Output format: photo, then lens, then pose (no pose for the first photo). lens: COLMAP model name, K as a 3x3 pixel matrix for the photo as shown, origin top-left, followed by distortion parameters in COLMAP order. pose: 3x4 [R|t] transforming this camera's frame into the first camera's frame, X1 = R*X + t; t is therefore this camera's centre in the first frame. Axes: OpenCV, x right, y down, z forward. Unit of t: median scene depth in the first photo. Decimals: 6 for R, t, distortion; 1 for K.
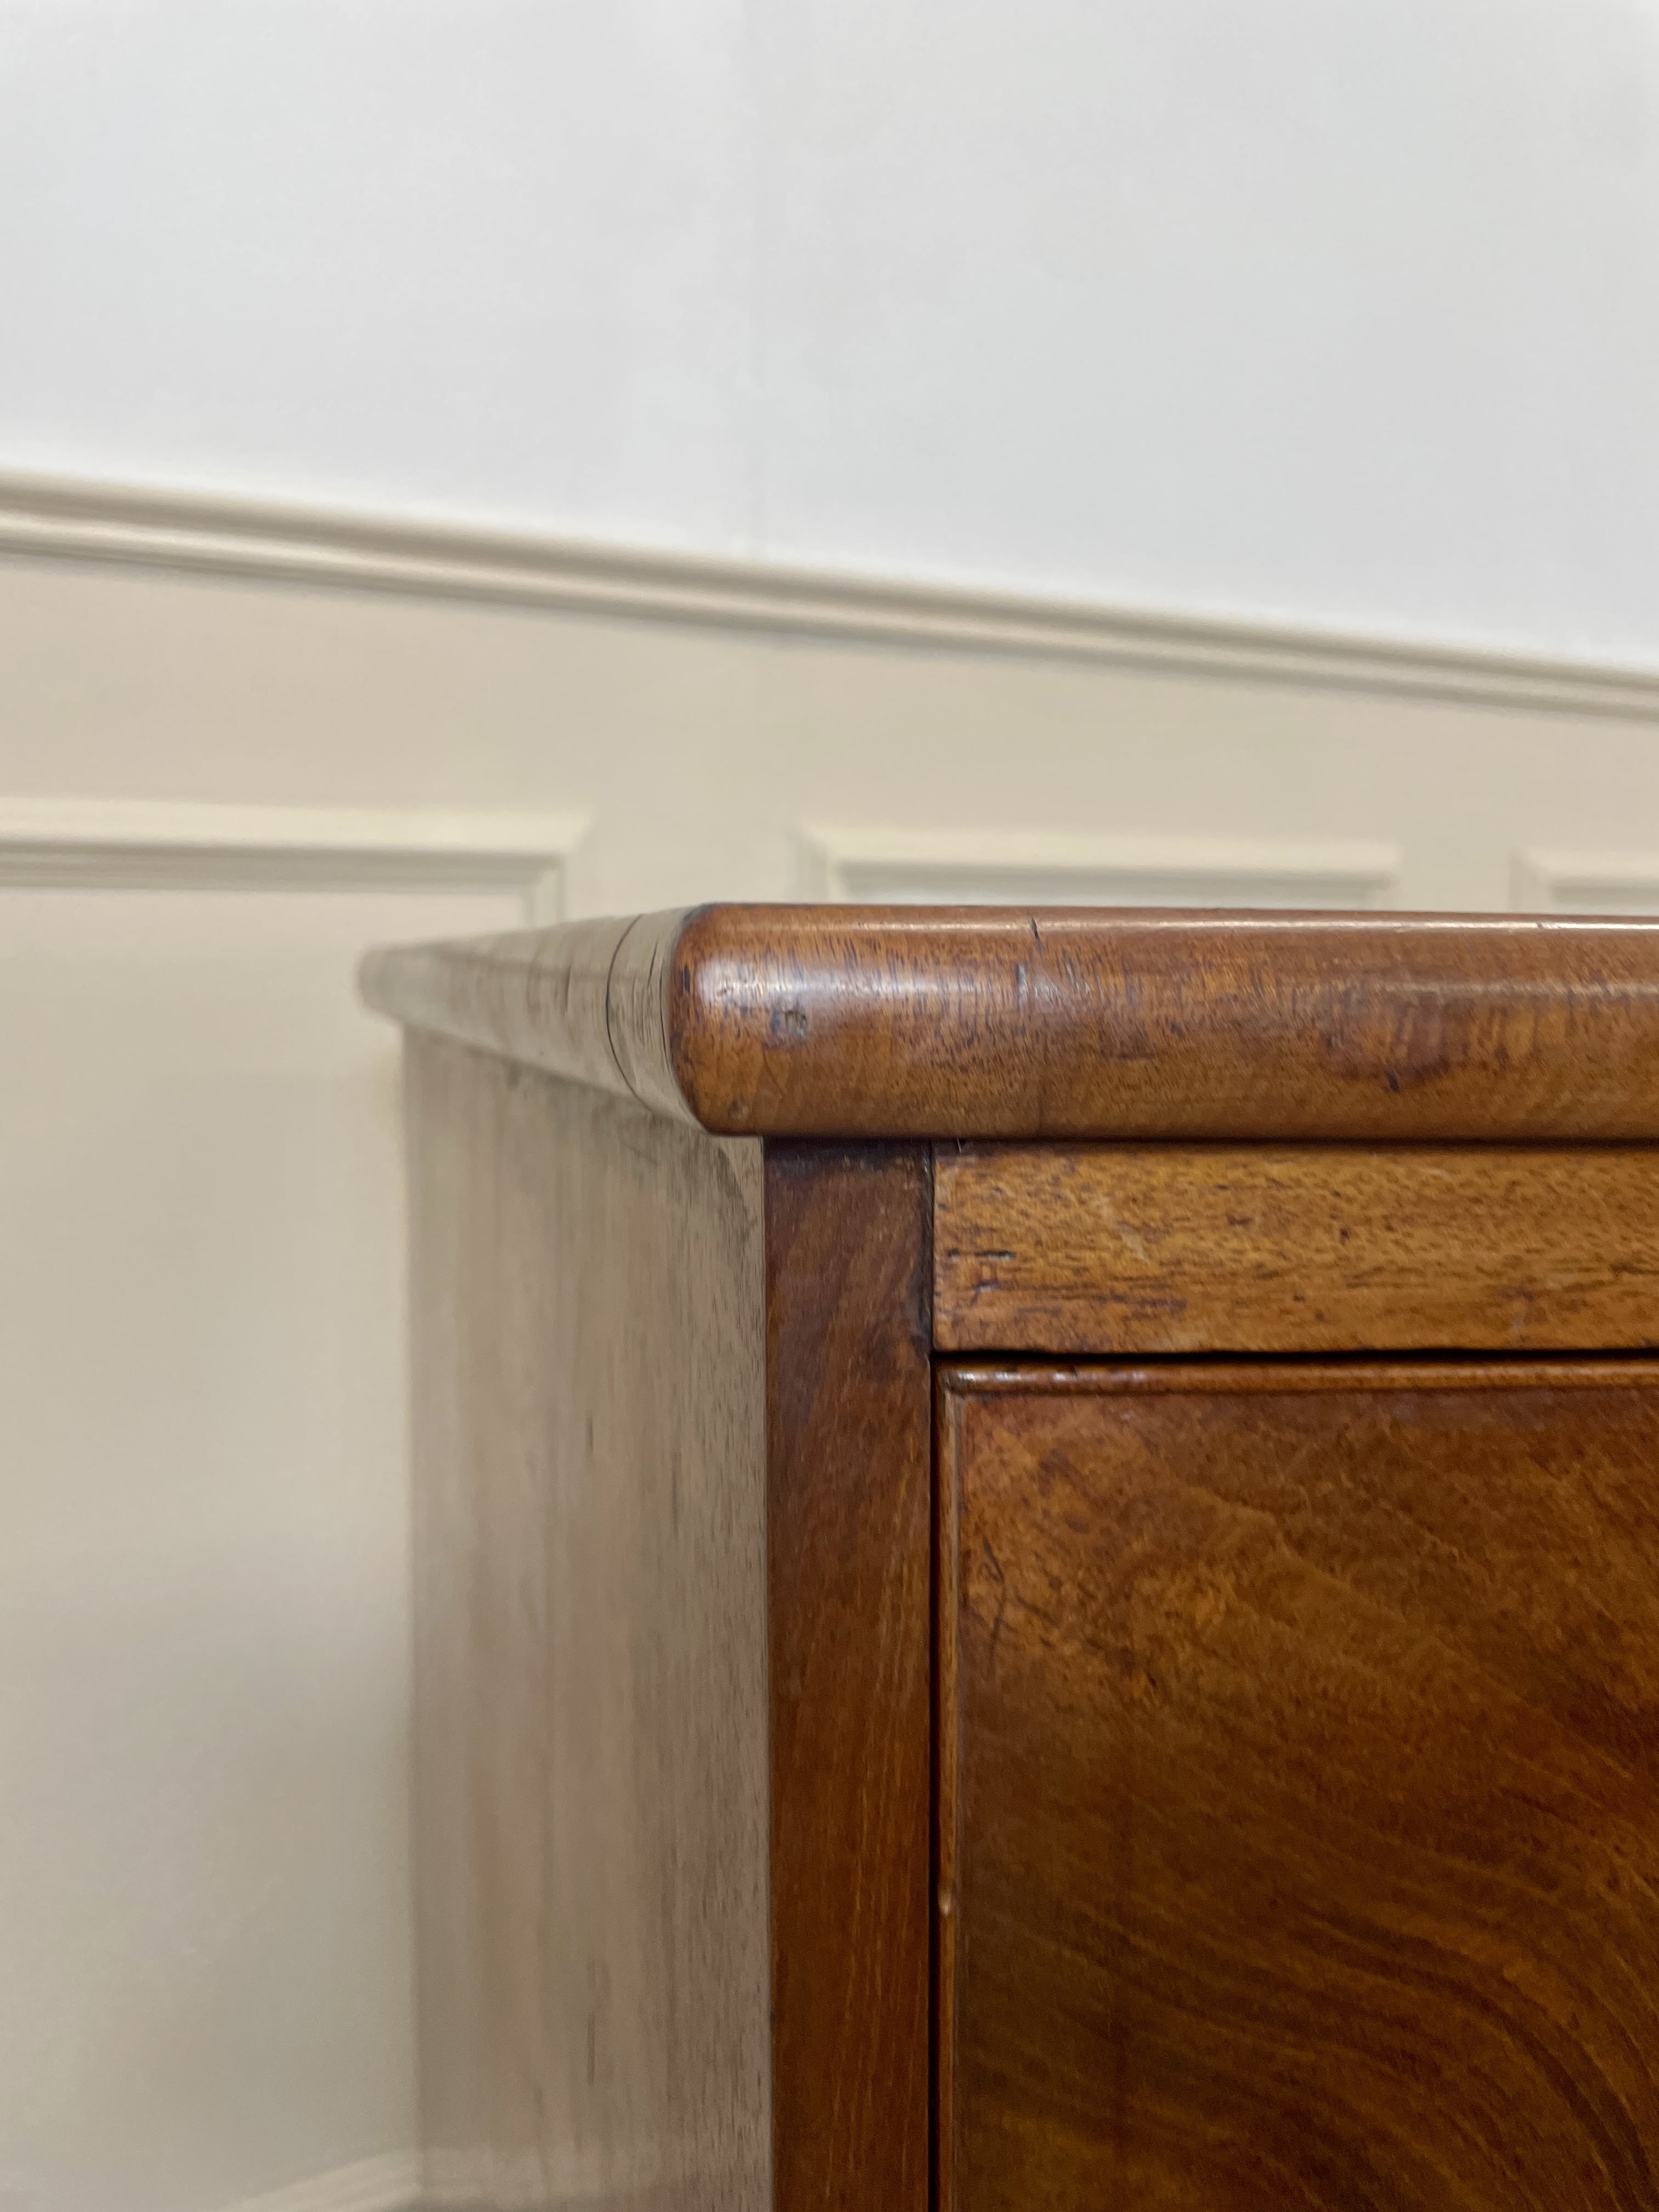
lens RADIAL K [[1766.3, 0, 896.5], [0, 1766.3, 1107.9], [0, 0, 1]] dist [0.040522, -0.103944]
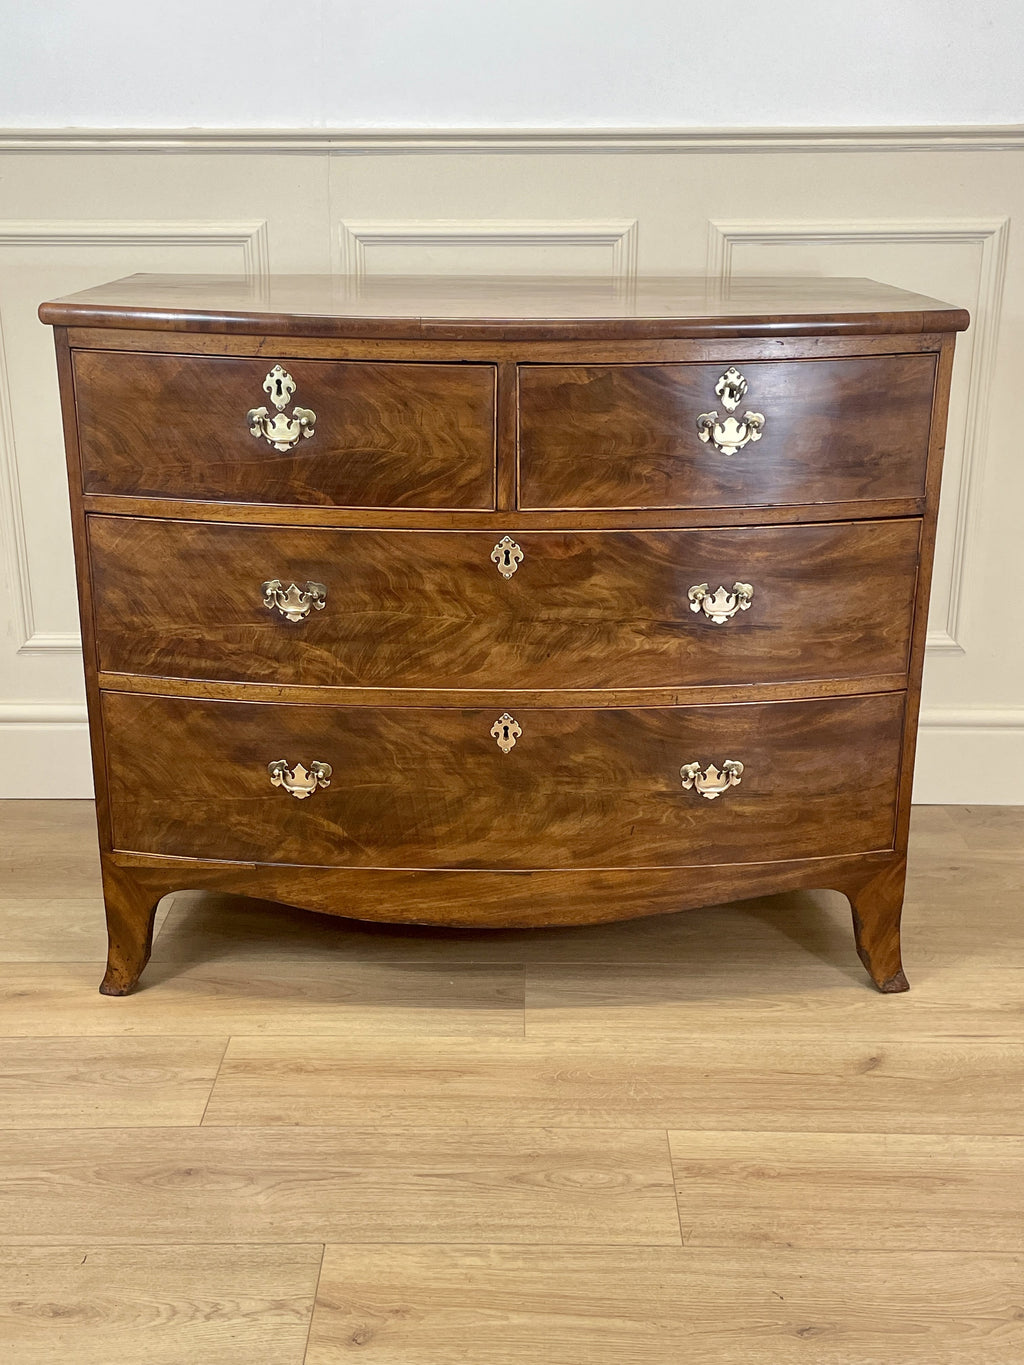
lens RADIAL K [[1572.9, 0, 520.8], [0, 1572.9, 677.5], [0, 0, 1]] dist [0.100108, -0.018476]
pose [[0.943485, 0.106305, -0.313903, 5.497777], [-0.027426, 0.968956, 0.245708, -0.338230], [0.330279, -0.223213, 0.917111, -6.923438]]
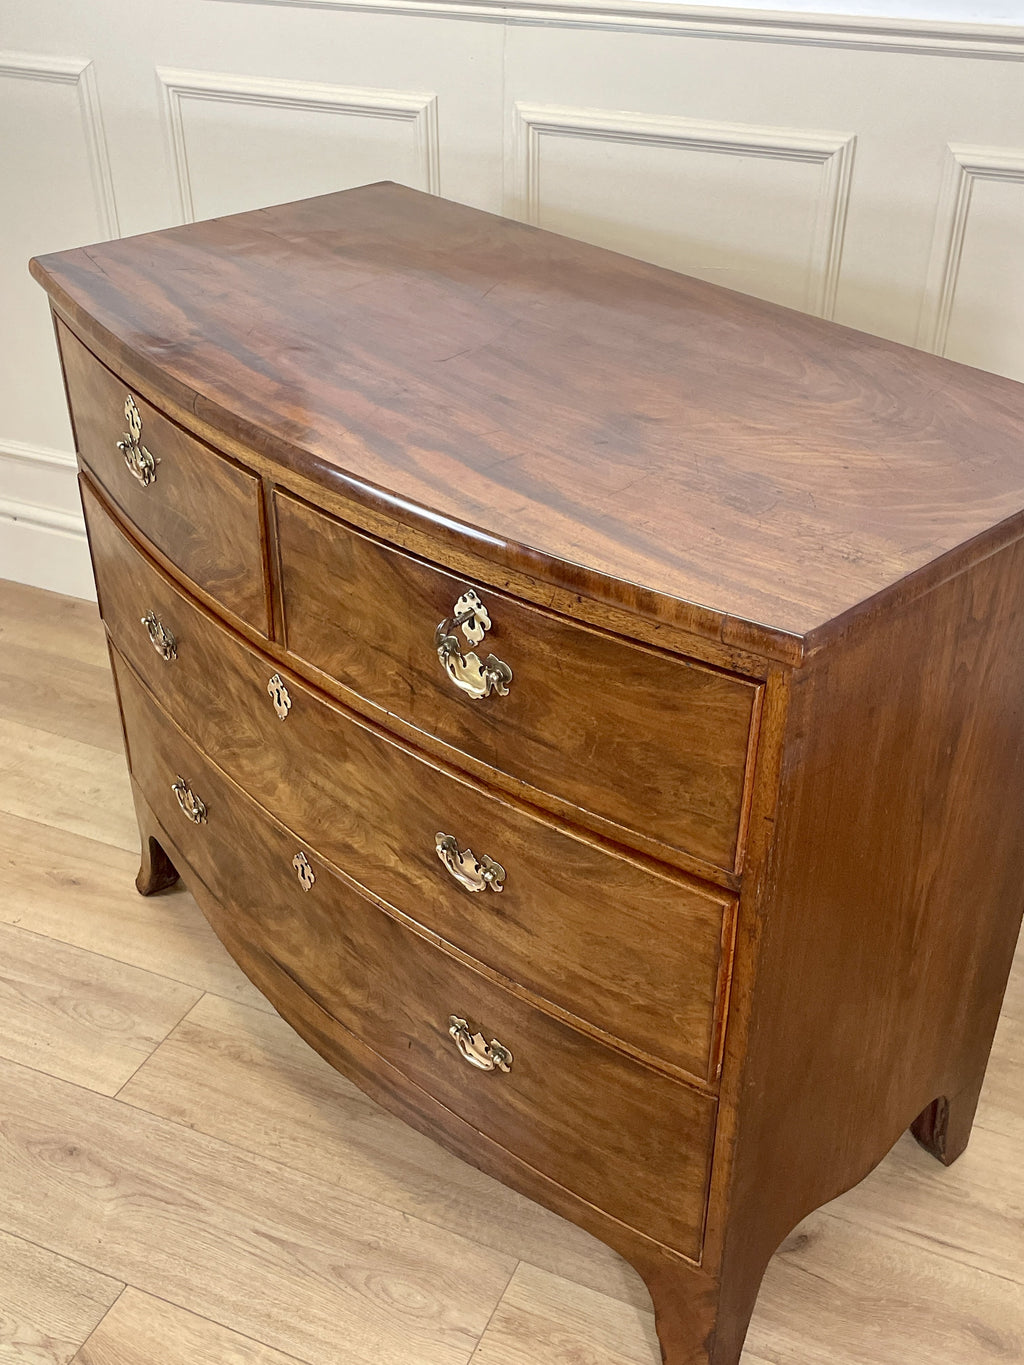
lens RADIAL K [[1531.5, 0, 476.6], [0, 1531.5, 683.3], [0, 0, 1]] dist [0.022075, -0.000134]
pose [[0.363522, 0.501663, -0.784975, 8.435499], [-0.068186, 0.854691, 0.514640, -2.587874], [0.929087, -0.133559, 0.344905, -0.044168]]
